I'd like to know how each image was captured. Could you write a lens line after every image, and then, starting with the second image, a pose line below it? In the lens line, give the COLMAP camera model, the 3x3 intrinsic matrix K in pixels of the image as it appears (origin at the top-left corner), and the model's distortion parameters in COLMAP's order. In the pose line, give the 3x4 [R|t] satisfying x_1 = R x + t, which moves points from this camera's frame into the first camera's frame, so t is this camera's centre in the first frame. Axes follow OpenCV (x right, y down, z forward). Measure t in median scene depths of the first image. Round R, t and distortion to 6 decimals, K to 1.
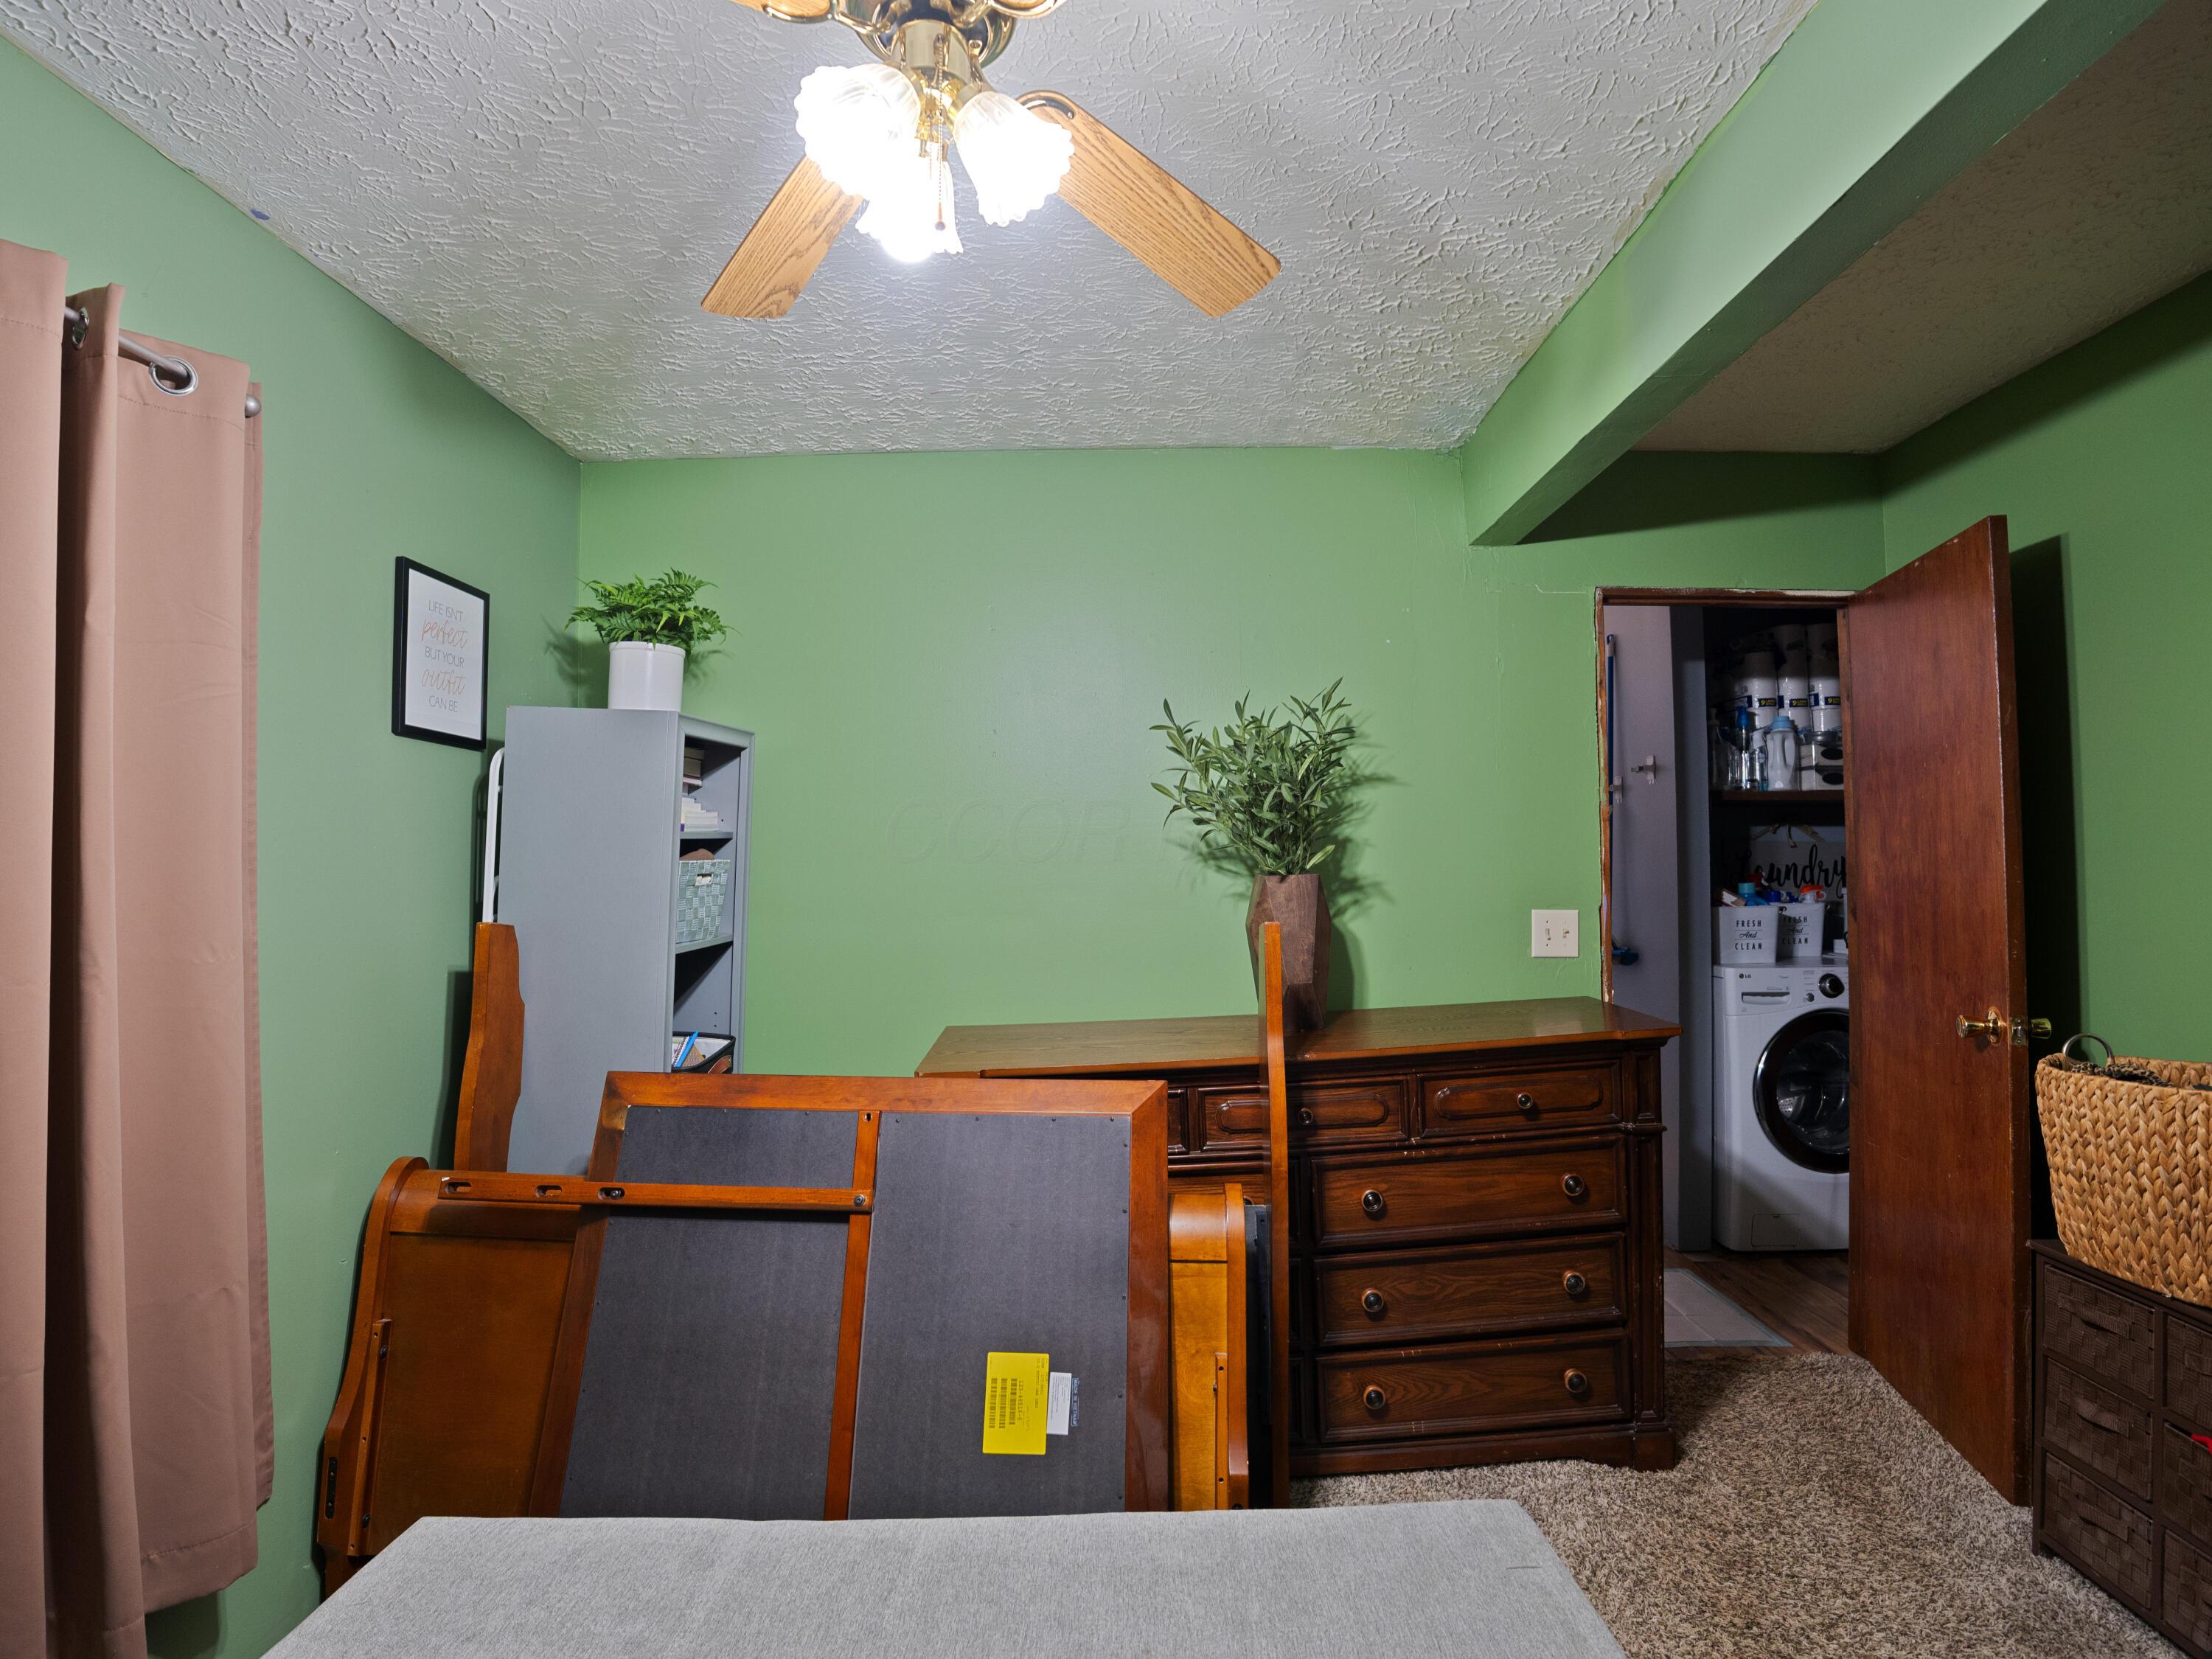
lens RADIAL K [[1096.2, 0, 1110.2], [0, 1096.2, 831.5], [0, 0, 1]] dist [-0.073120, 0.017153]
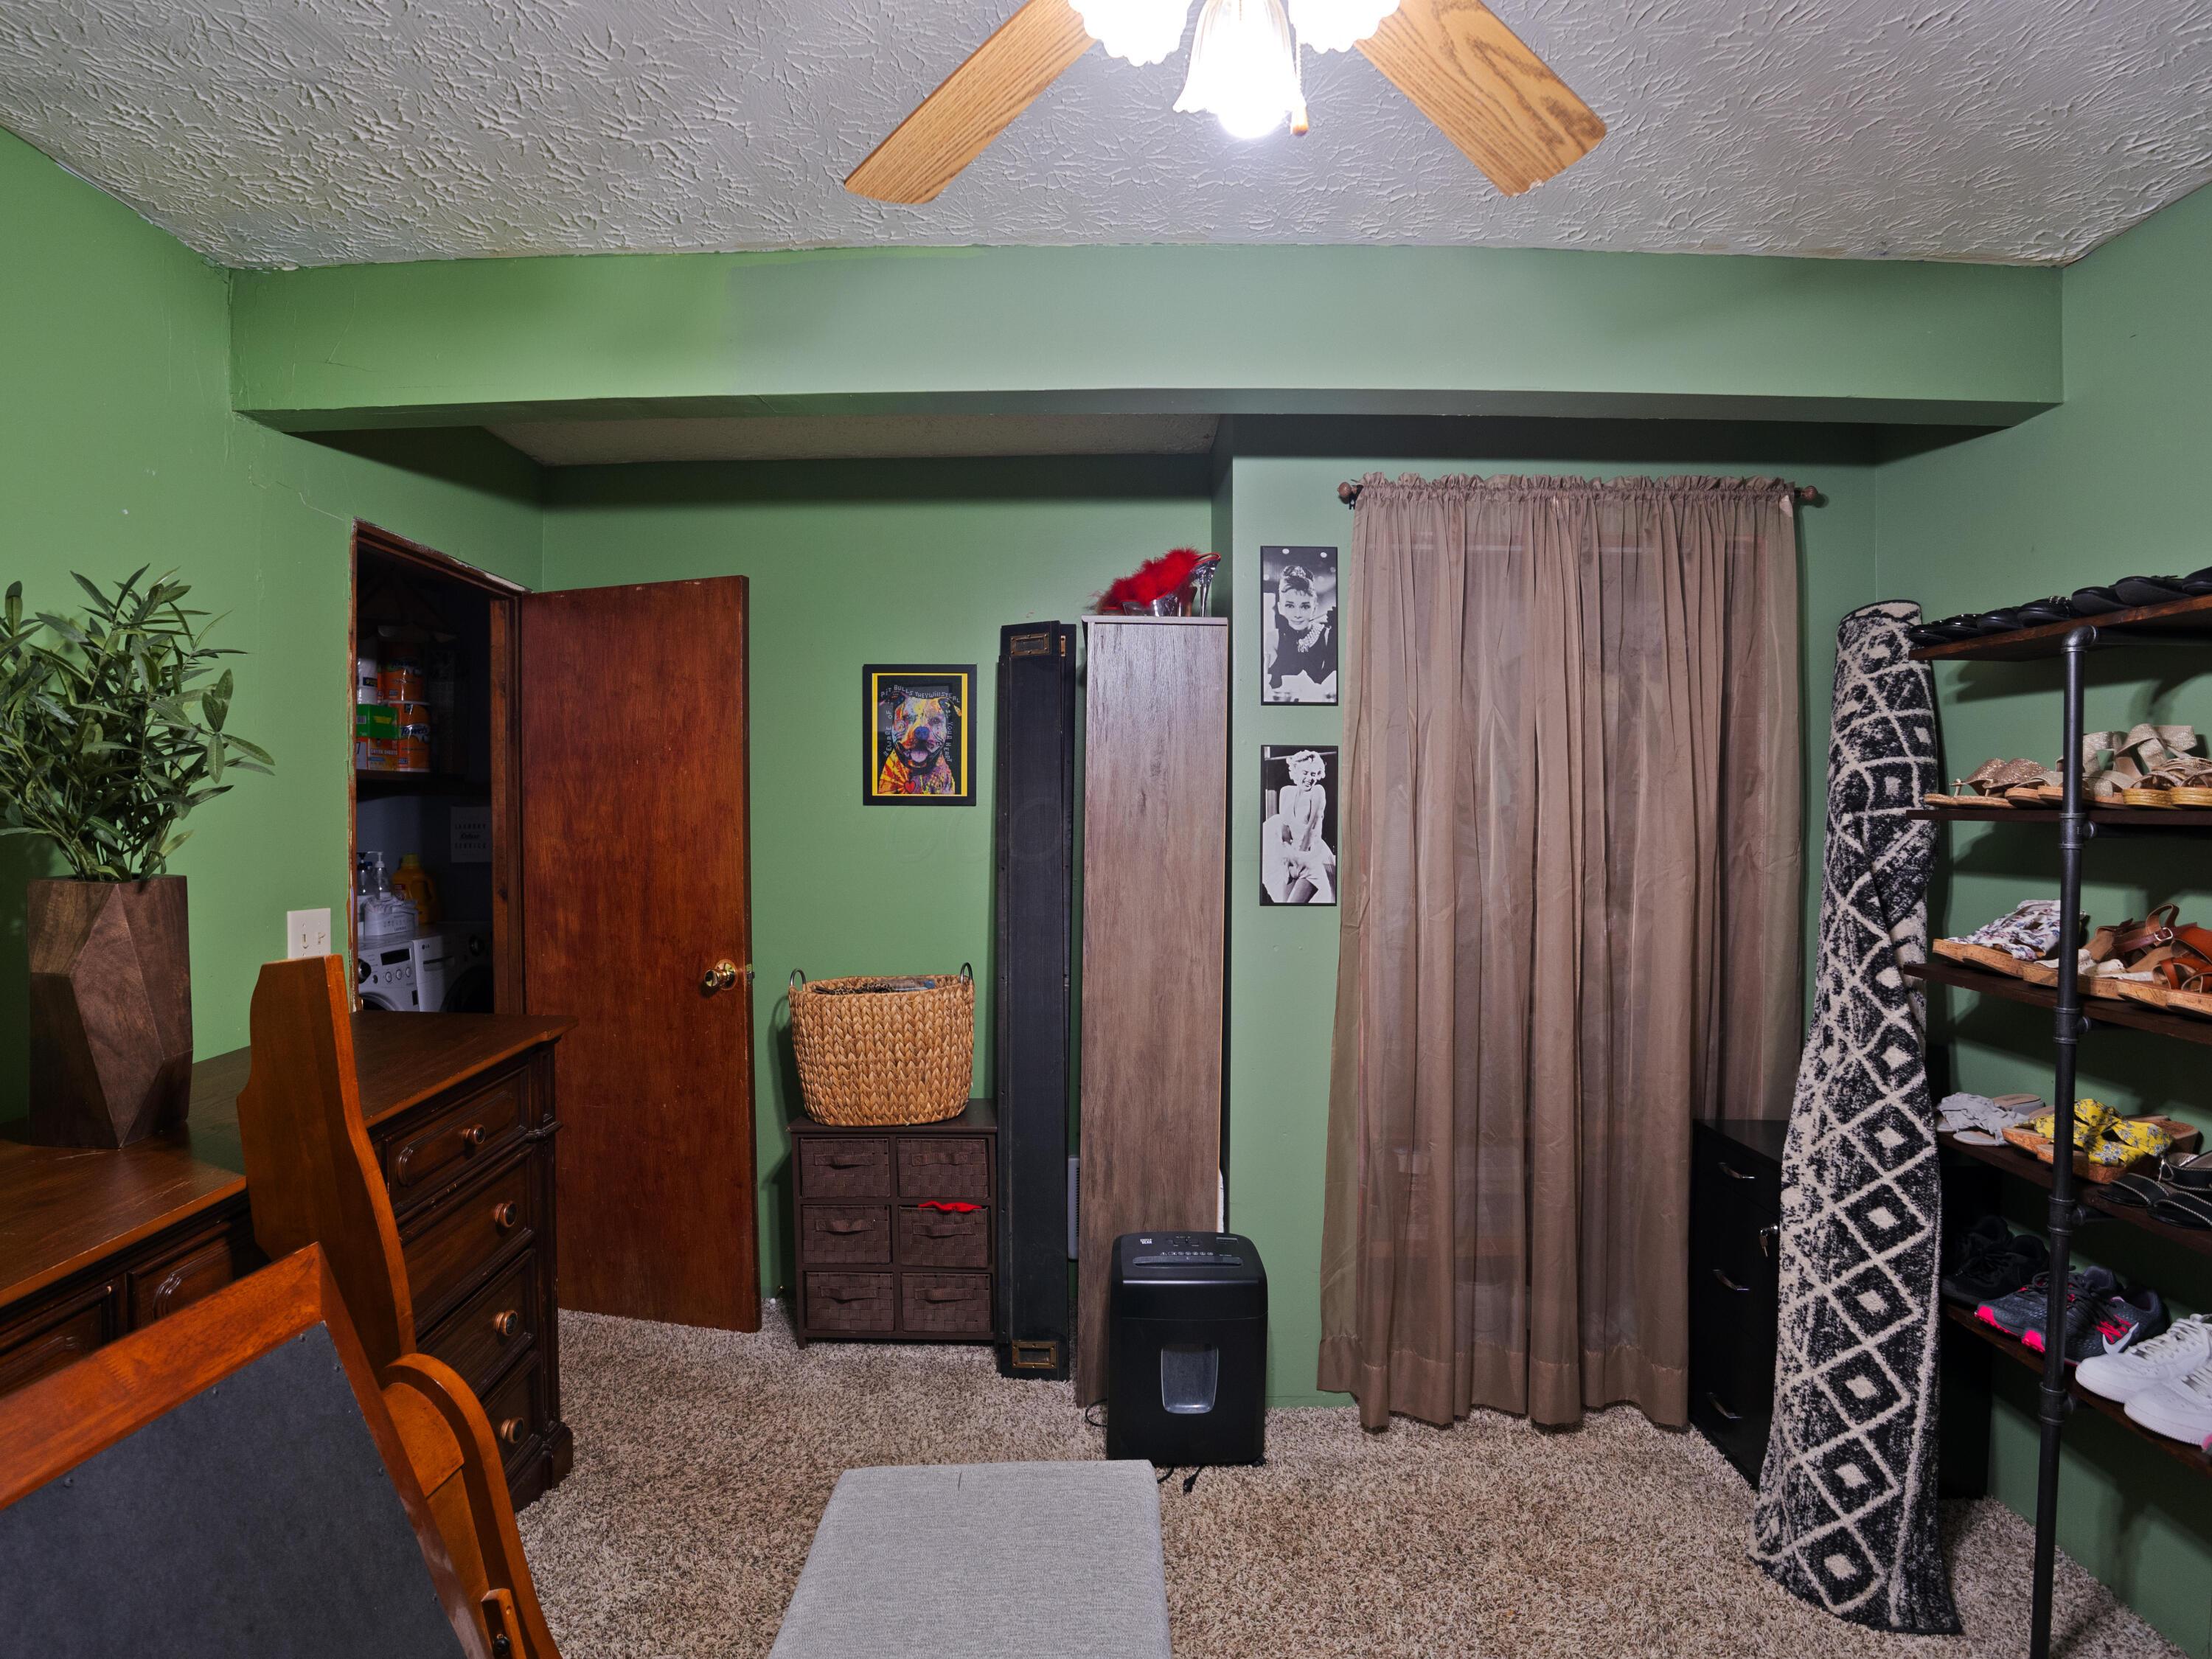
lens RADIAL K [[1096.2, 0, 1110.2], [0, 1096.2, 831.5], [0, 0, 1]] dist [-0.073120, 0.017153]
pose [[-0.017897, -0.001348, 0.999839, -0.446318], [-0.030237, 0.999542, 0.000806, -0.003805], [-0.999382, -0.030218, -0.017930, 0.513726]]
